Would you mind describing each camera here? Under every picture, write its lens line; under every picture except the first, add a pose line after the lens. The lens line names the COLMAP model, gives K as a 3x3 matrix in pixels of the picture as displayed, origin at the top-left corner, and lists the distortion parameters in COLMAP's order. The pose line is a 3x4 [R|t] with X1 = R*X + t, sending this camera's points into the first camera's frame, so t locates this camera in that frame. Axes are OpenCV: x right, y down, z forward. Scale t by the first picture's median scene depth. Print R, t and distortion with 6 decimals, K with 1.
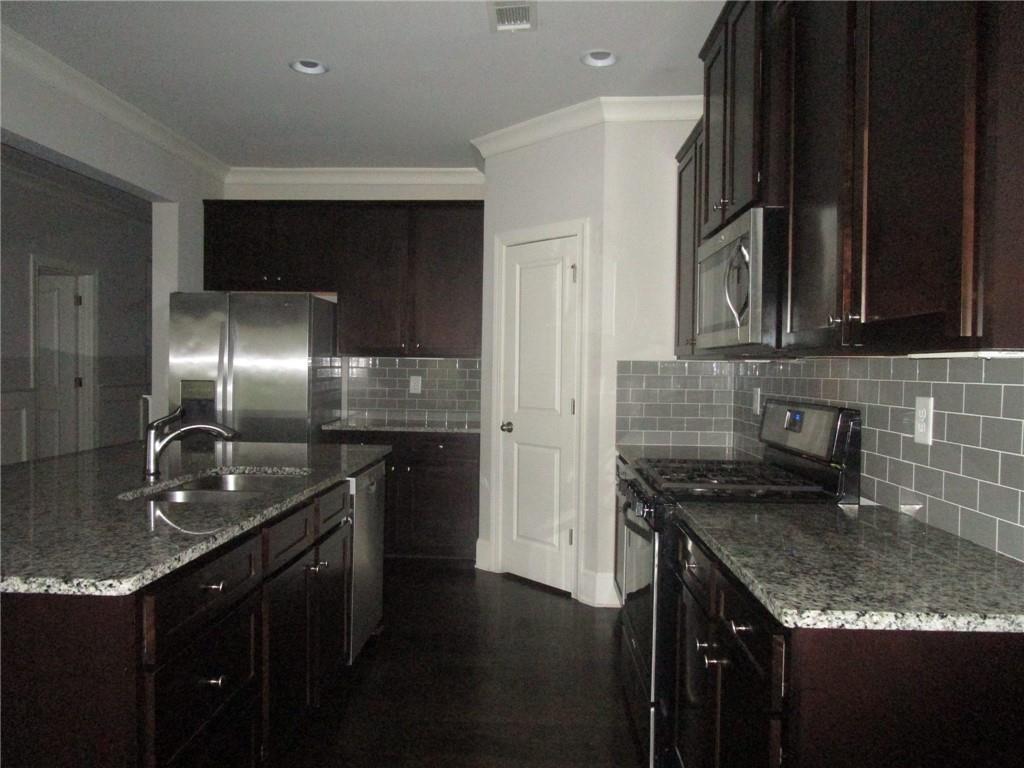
lens RADIAL K [[735.9, 0, 512.0], [0, 735.9, 384.0], [0, 0, 1]] dist [-0.023032, 0.007686]
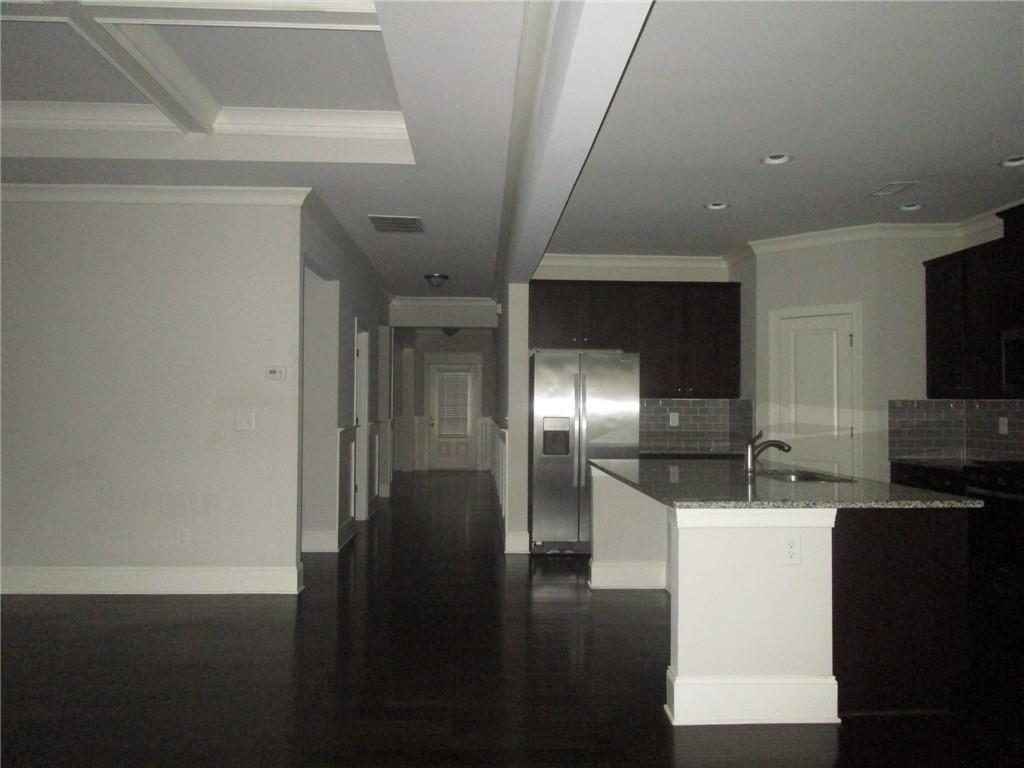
lens RADIAL K [[735.9, 0, 512.0], [0, 735.9, 384.0], [0, 0, 1]] dist [-0.023032, 0.007686]
pose [[0.997234, -0.007360, 0.073960, -0.614881], [0.010987, 0.998750, -0.048753, -0.001347], [-0.073508, 0.049431, 0.996069, -0.340277]]
